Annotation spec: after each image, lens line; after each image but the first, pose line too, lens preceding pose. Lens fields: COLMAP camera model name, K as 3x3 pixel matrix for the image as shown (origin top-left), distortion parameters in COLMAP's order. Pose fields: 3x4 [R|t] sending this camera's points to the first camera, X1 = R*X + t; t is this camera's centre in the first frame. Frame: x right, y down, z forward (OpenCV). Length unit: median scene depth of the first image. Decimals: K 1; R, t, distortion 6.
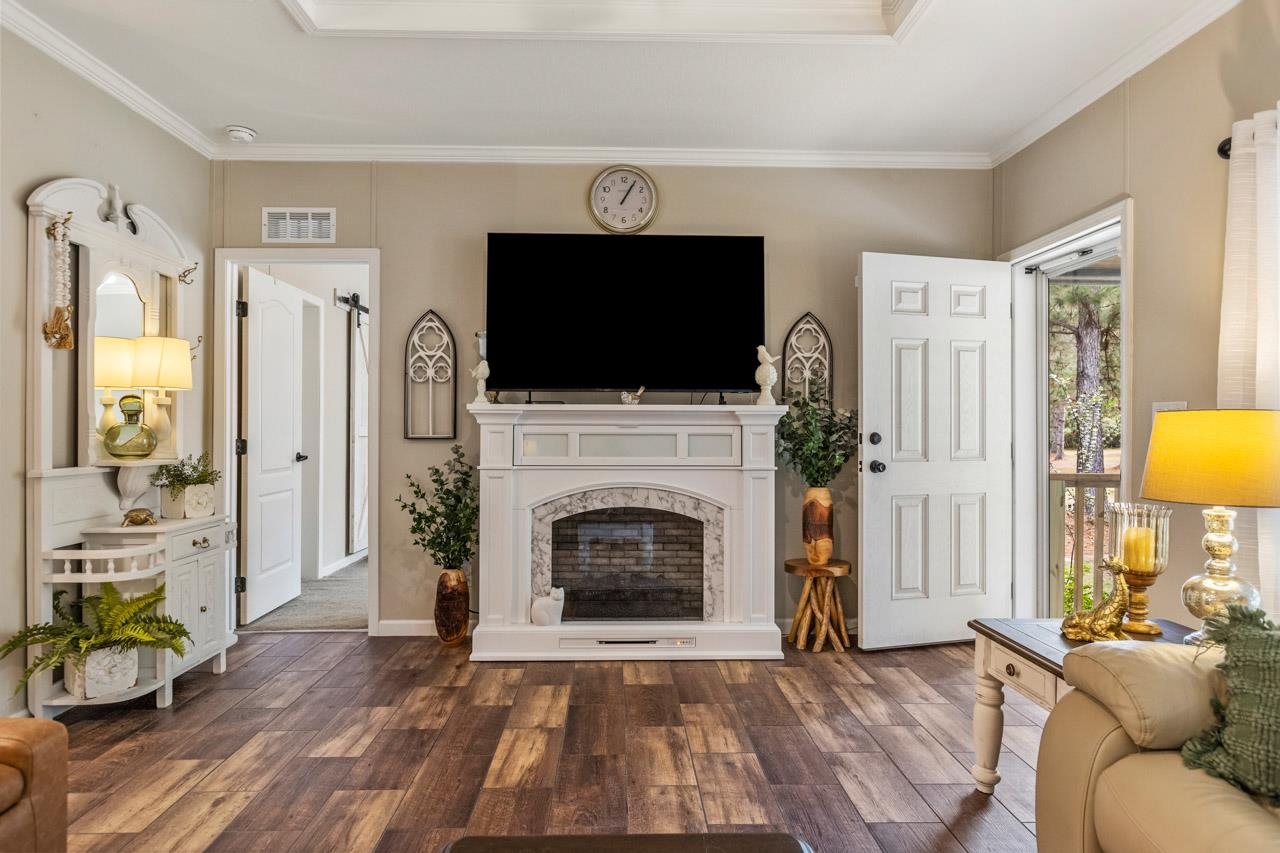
lens RADIAL K [[729.6, 0, 640.0], [0, 729.6, 426.5], [0, 0, 1]] dist [-0.004210, -0.000879]
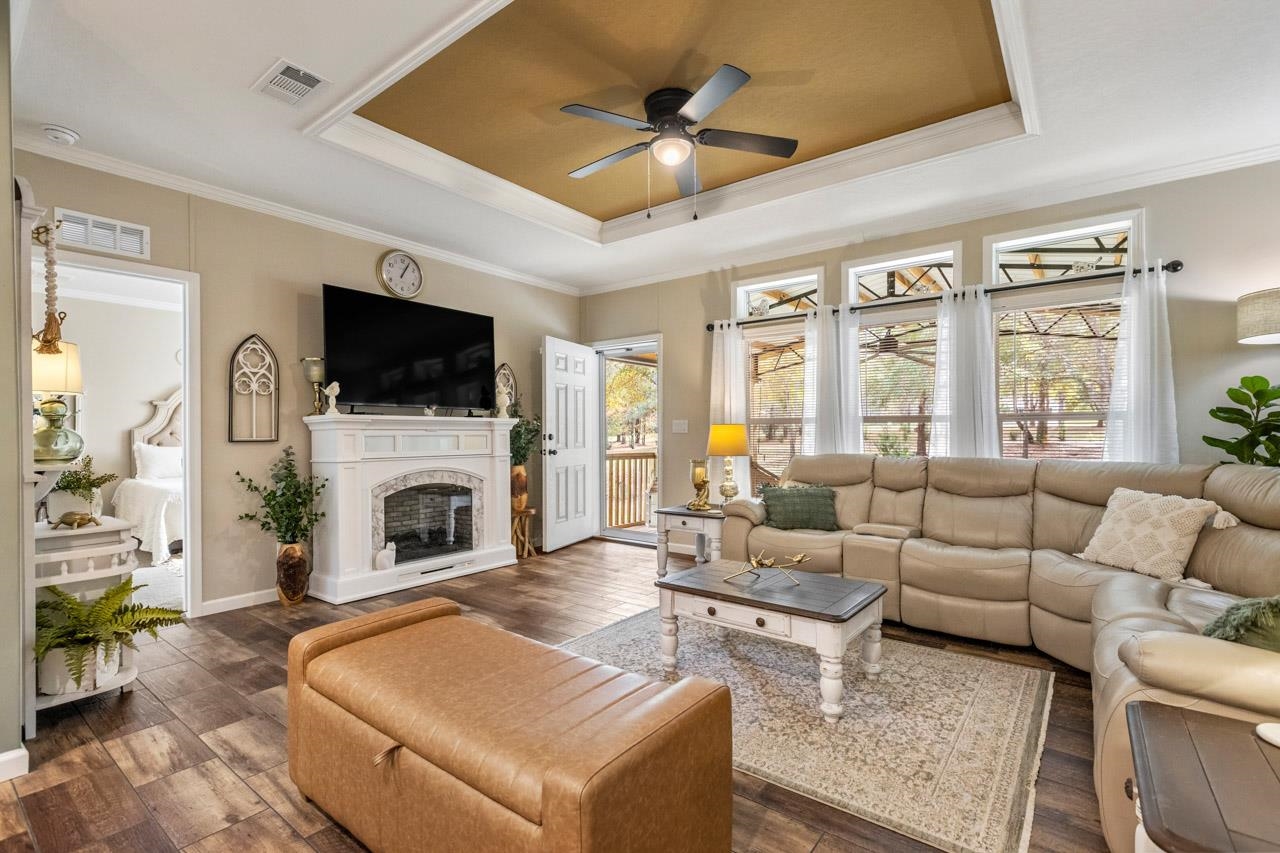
lens RADIAL K [[575.6, 0, 634.2], [0, 575.6, 441.0], [0, 0, 1]] dist [-0.000183, 0.000284]
pose [[0.636884, -0.014974, 0.770815, -0.669502], [0.005978, 0.999877, 0.014484, 0.006615], [-0.770937, -0.004617, 0.636895, -0.095143]]
